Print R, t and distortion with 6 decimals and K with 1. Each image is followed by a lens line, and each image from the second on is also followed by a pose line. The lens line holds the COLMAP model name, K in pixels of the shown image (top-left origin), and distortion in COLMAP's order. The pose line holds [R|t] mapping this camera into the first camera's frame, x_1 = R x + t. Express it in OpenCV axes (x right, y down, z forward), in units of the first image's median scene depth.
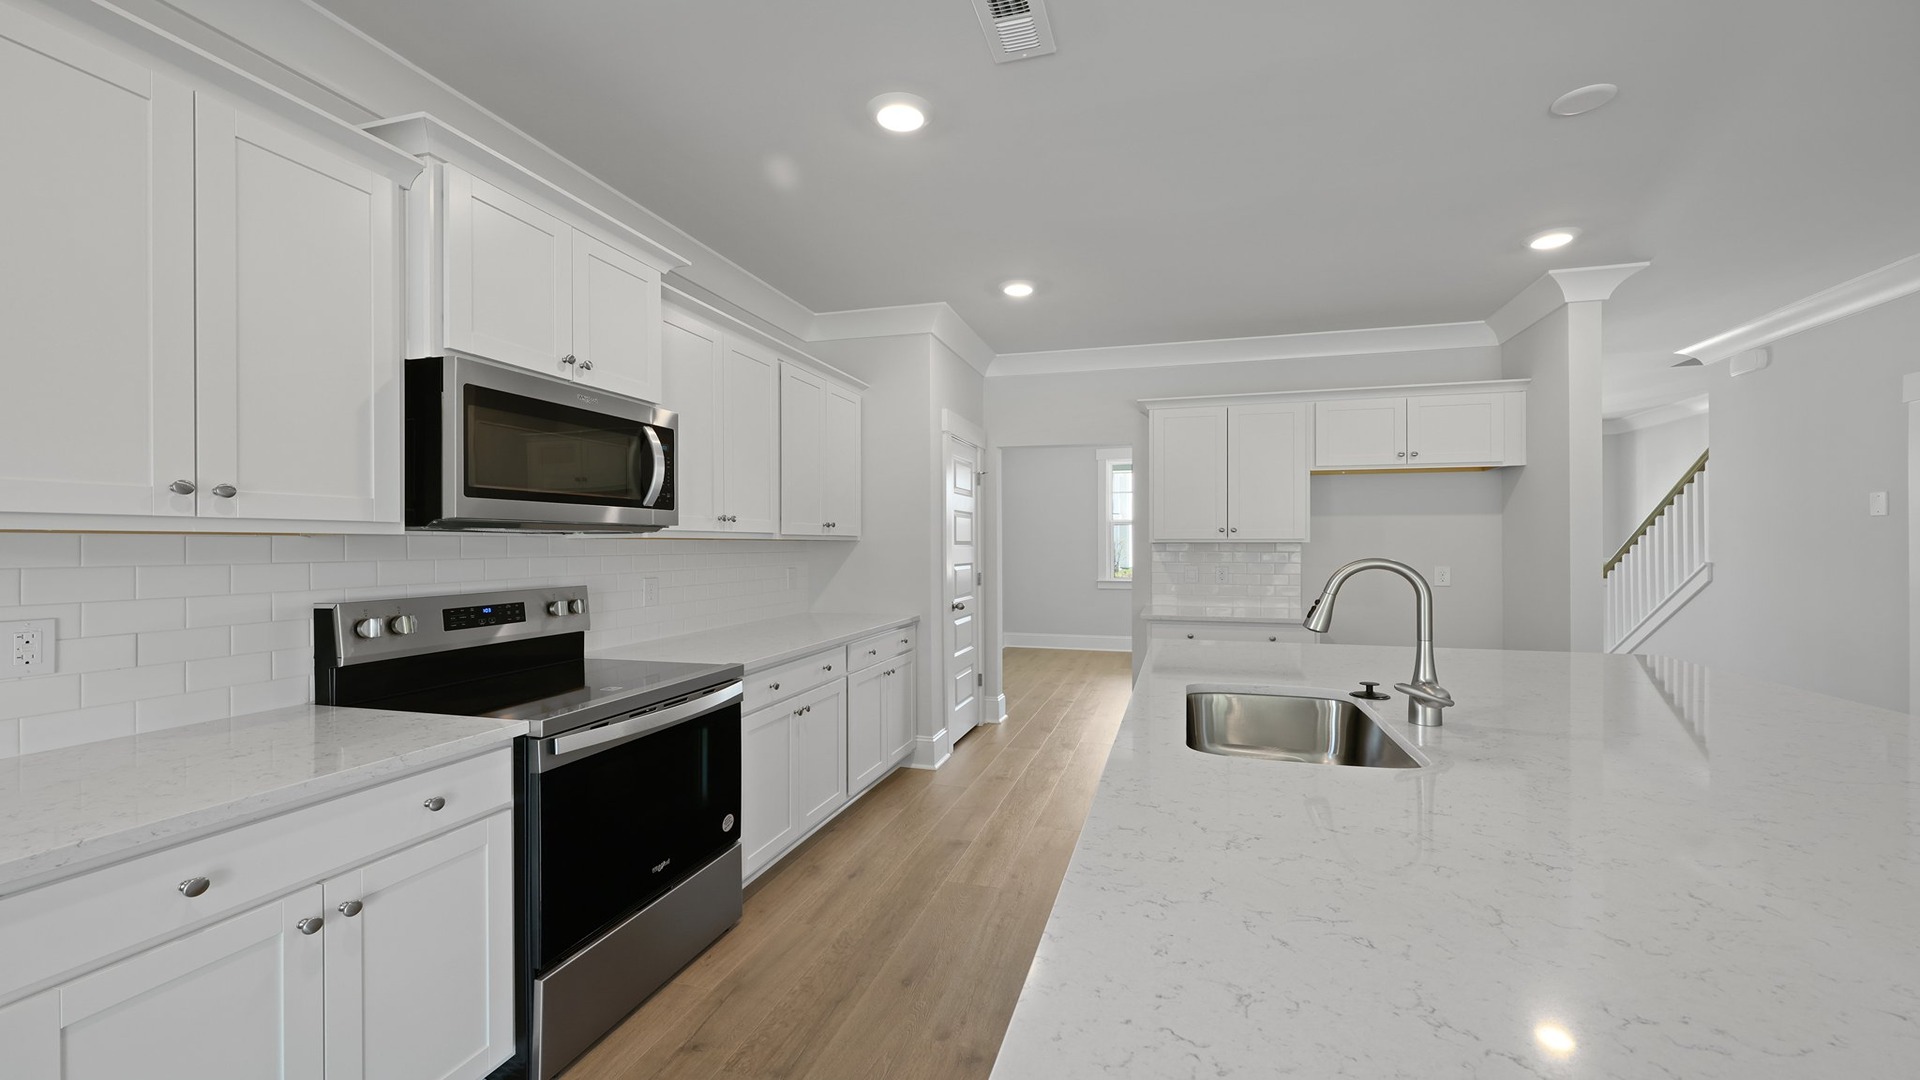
lens RADIAL K [[772.3, 0, 956.2], [0, 772.3, 542.3], [0, 0, 1]] dist [-0.001530, -0.000063]
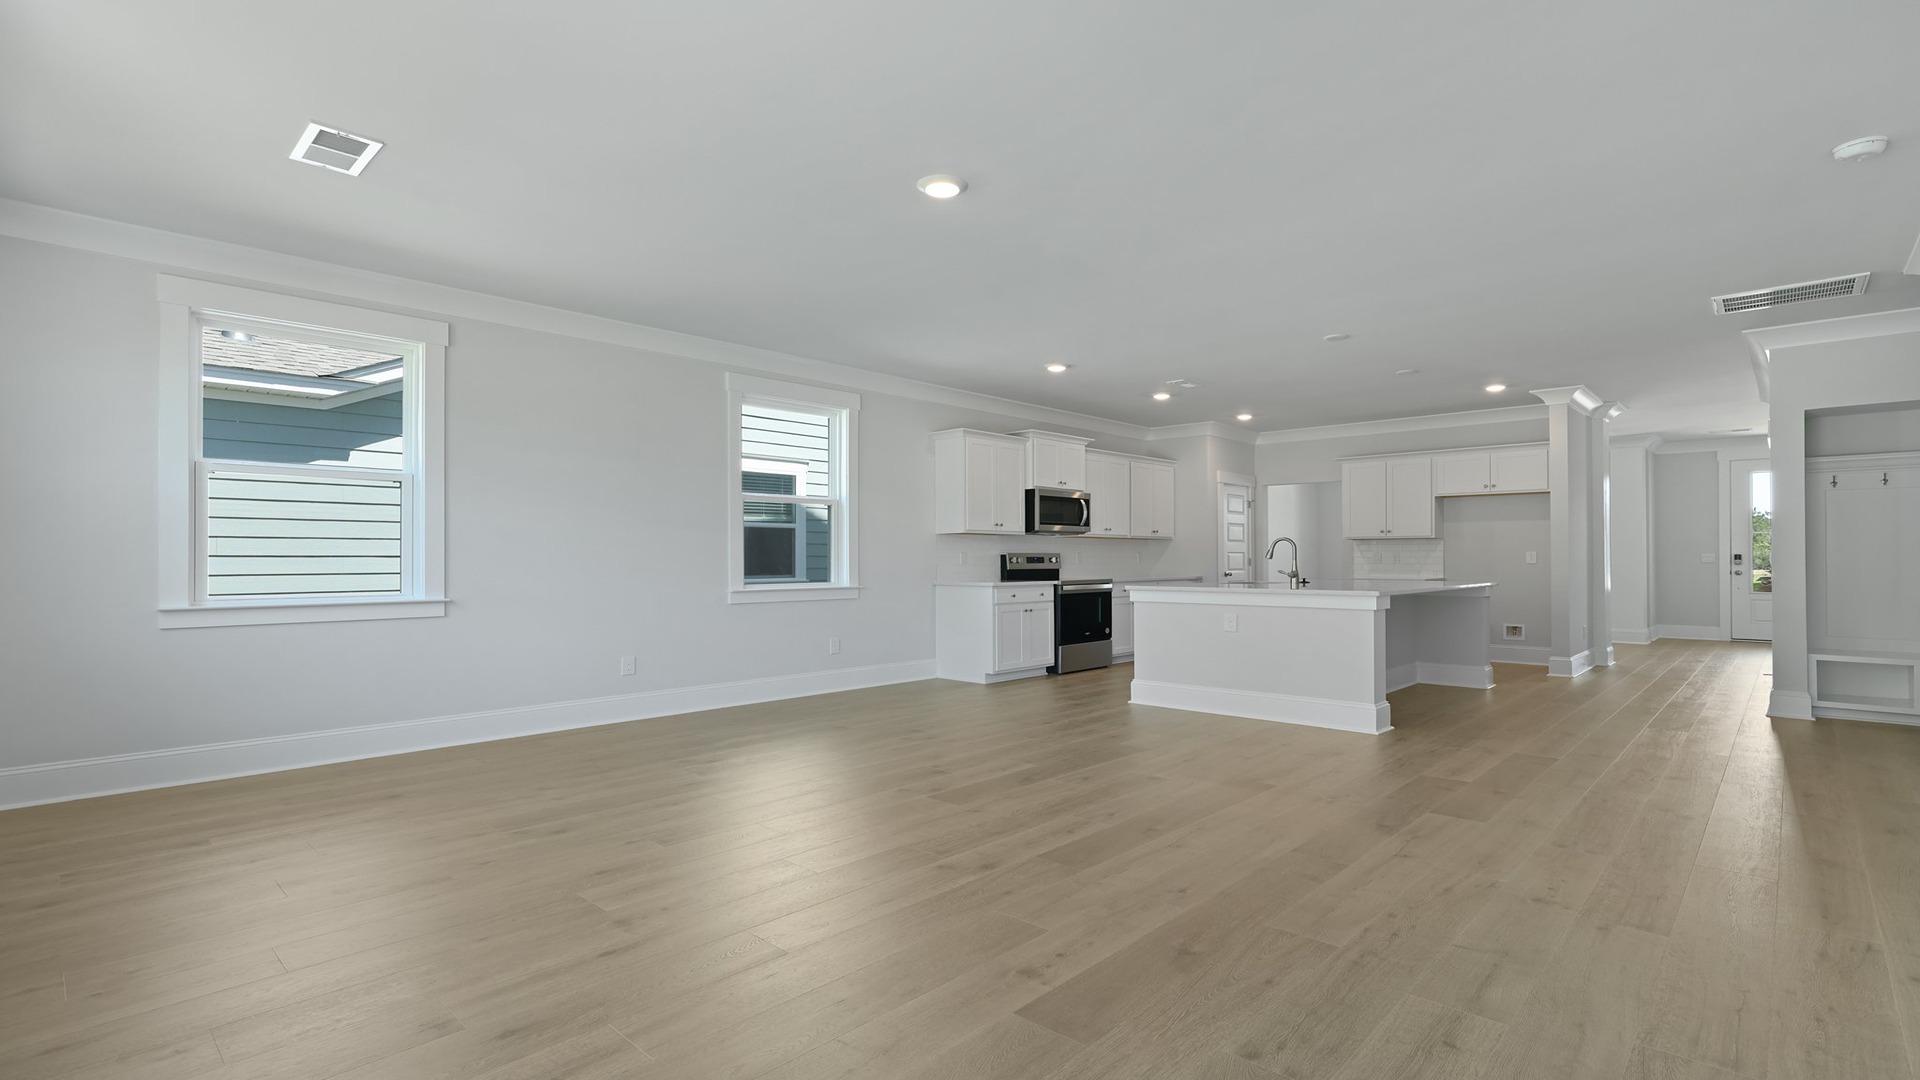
lens RADIAL K [[870.9, 0, 956.9], [0, 870.9, 556.1], [0, 0, 1]] dist [-0.000694, 0.000856]
pose [[0.889976, -0.003061, -0.455998, 0.554840], [0.002579, 0.999995, -0.001679, 0.059636], [0.456001, 0.000318, 0.889979, -1.736355]]
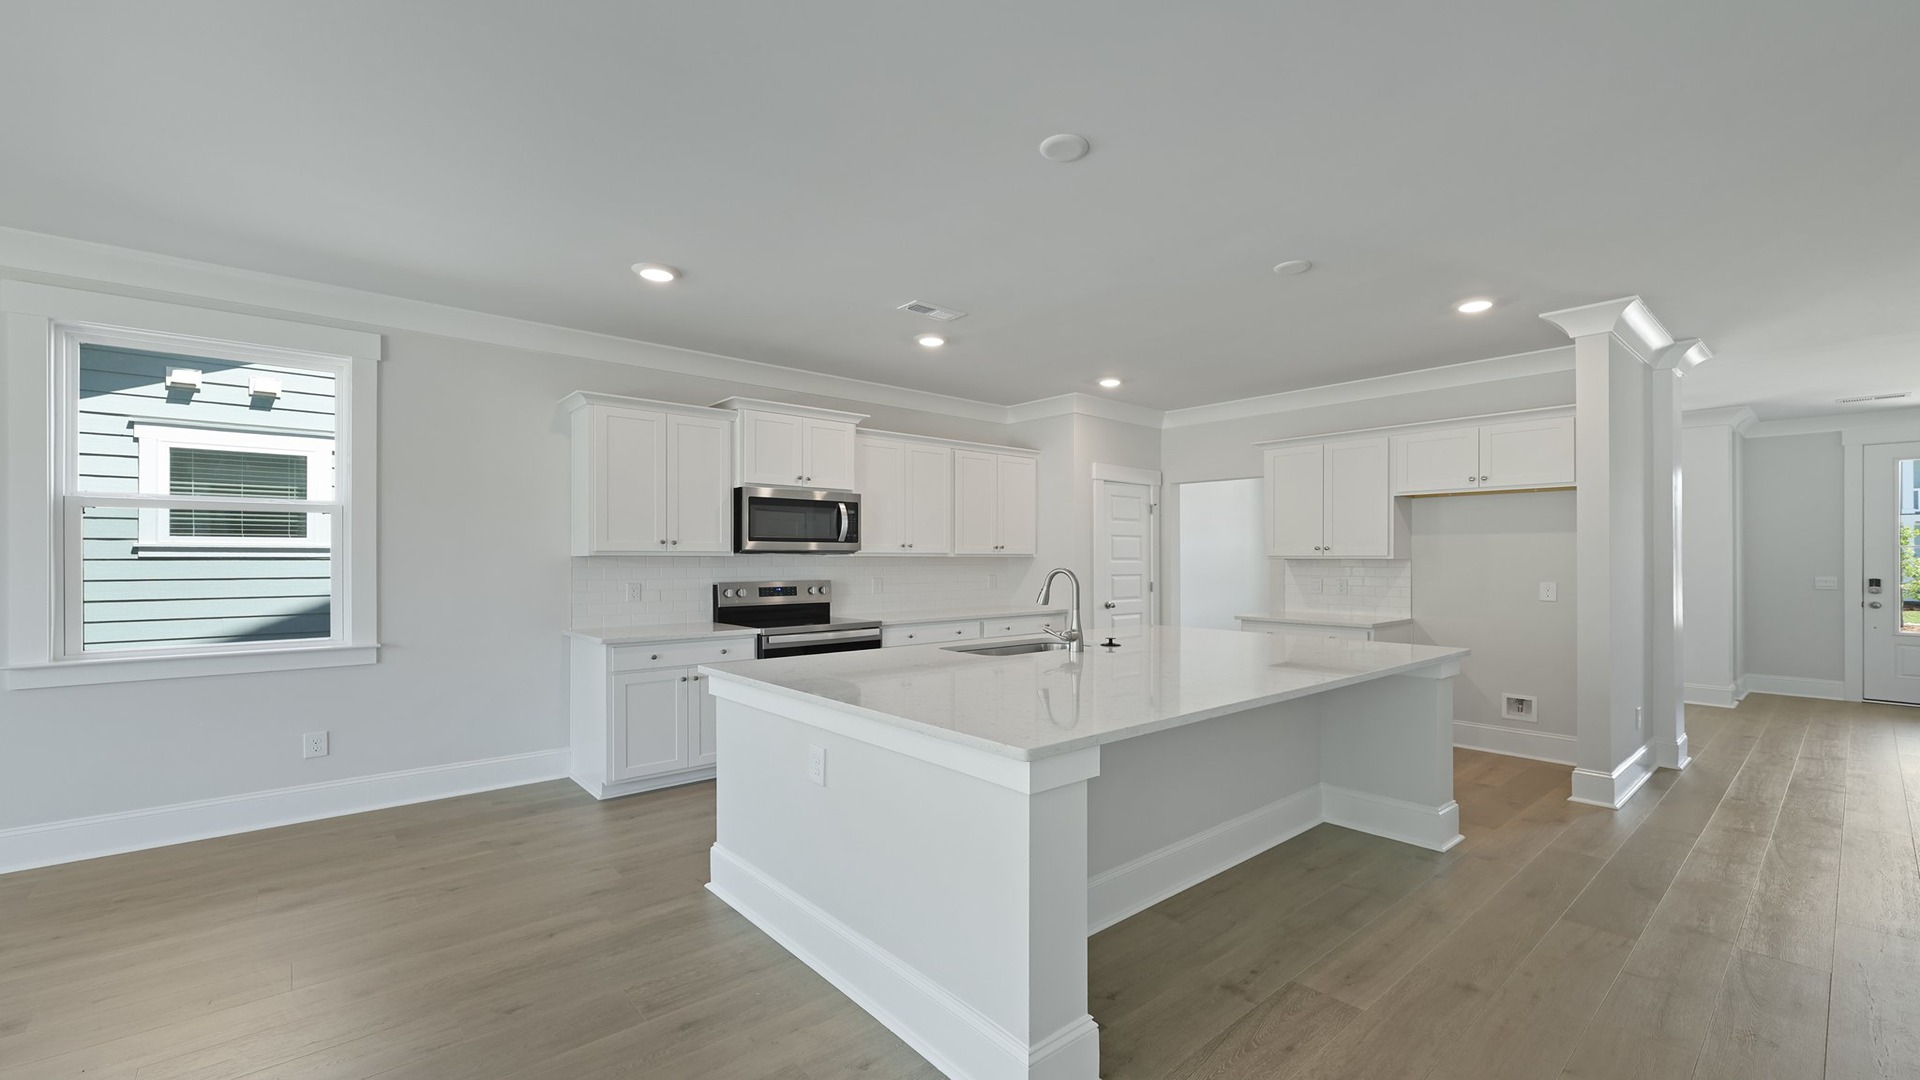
lens RADIAL K [[772.3, 0, 958.4], [0, 772.3, 560.0], [0, 0, 1]] dist [-0.001530, -0.000063]
pose [[0.841493, 0.002204, -0.540264, 0.749564], [0.000225, 0.999990, 0.004429, -0.004768], [0.540269, -0.003848, 0.841484, -0.437341]]
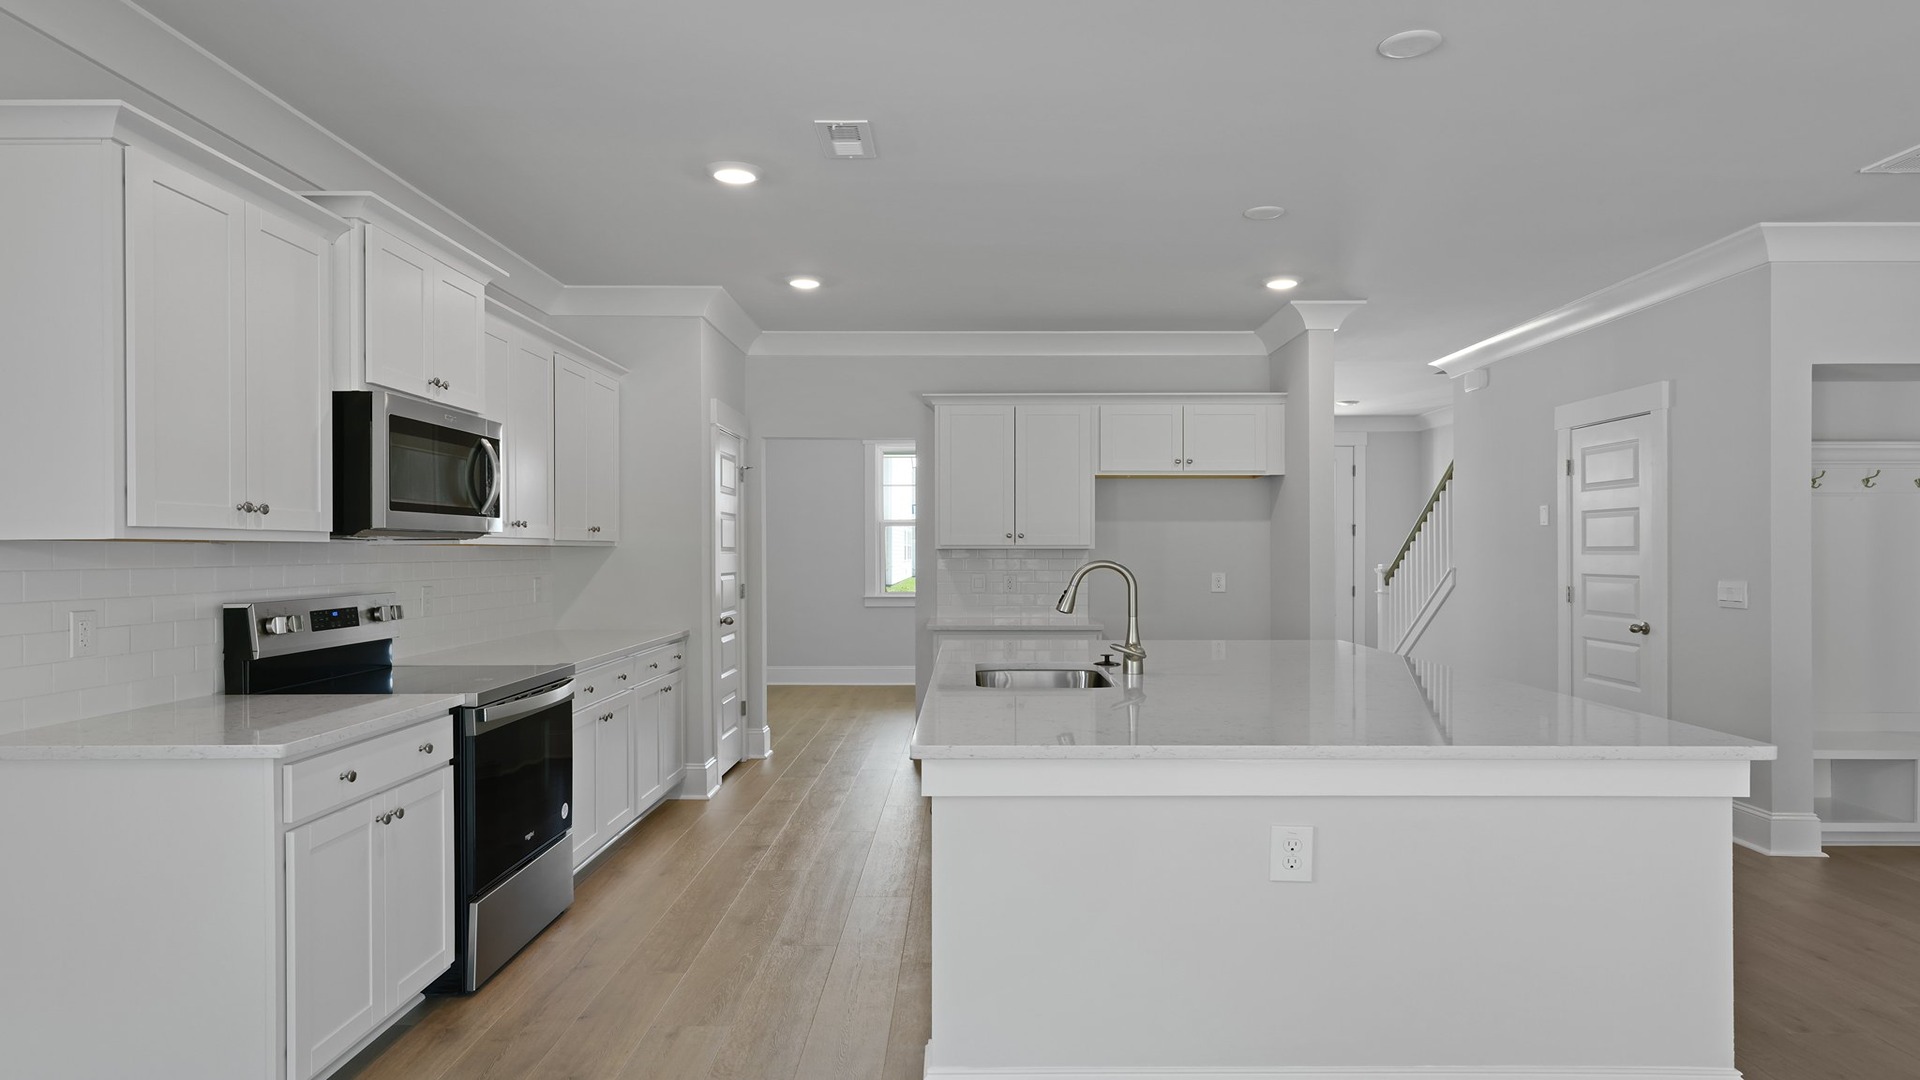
lens RADIAL K [[1194.4, 0, 964.2], [0, 1194.4, 544.8], [0, 0, 1]] dist [-0.003470, 0.000087]
pose [[0.959903, 0.001171, 0.280330, -0.173147], [-0.000435, 0.999996, -0.002688, -0.000841], [-0.280332, 0.002459, 0.959900, -0.564812]]
